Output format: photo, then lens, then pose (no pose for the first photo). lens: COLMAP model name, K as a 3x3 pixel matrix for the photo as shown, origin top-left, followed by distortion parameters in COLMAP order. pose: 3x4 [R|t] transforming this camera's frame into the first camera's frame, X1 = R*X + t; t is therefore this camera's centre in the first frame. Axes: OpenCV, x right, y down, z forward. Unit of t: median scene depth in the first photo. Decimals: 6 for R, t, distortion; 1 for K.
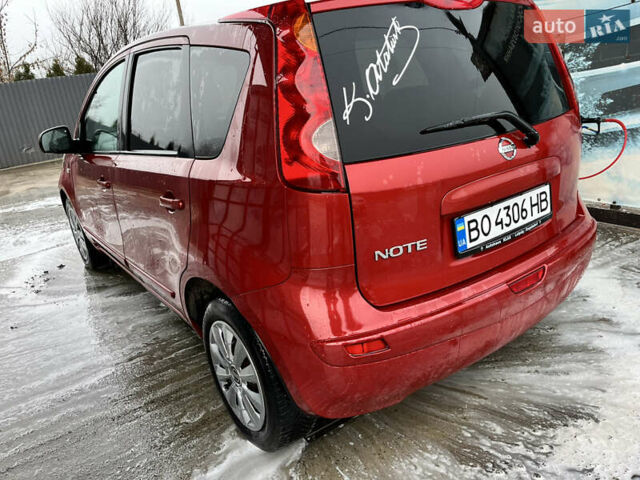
lens RADIAL K [[471.9, 0, 320.0], [0, 471.9, 240.0], [0, 0, 1]] dist [0.065796, -0.100078]
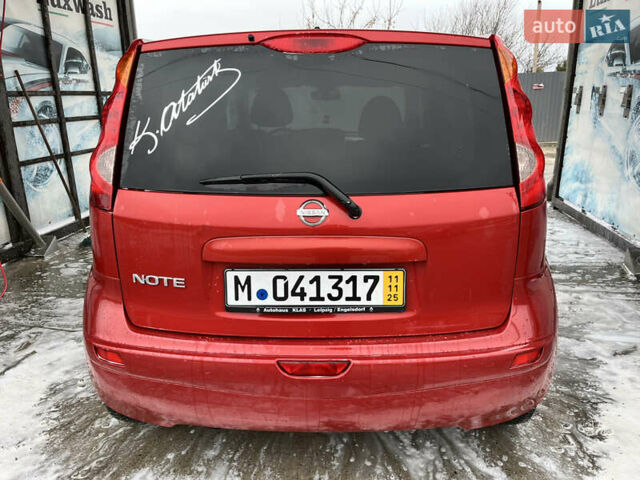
lens RADIAL K [[471.9, 0, 320.0], [0, 471.9, 240.0], [0, 0, 1]] dist [0.065796, -0.100078]
pose [[0.794898, 0.266134, -0.545261, 1.012009], [-0.269030, 0.960096, 0.076408, -0.243049], [0.543838, 0.085955, 0.834776, 0.319678]]
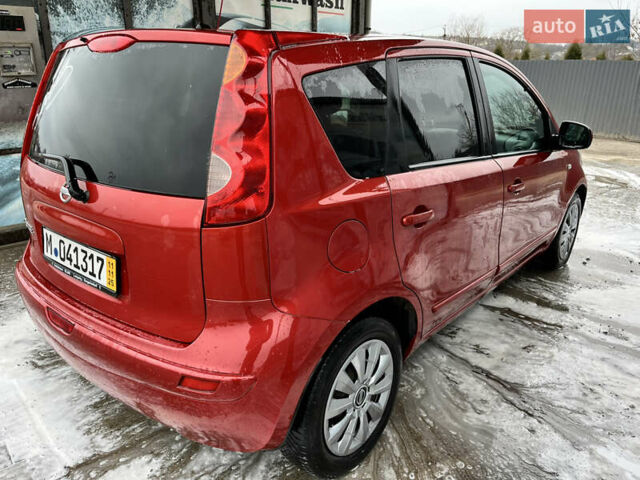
lens RADIAL K [[471.9, 0, 320.0], [0, 471.9, 240.0], [0, 0, 1]] dist [0.065796, -0.100078]
pose [[0.272873, 0.410854, -0.869908, 1.669559], [-0.352486, 0.884041, 0.306961, -0.686946], [0.895150, 0.222869, 0.386051, 1.262226]]
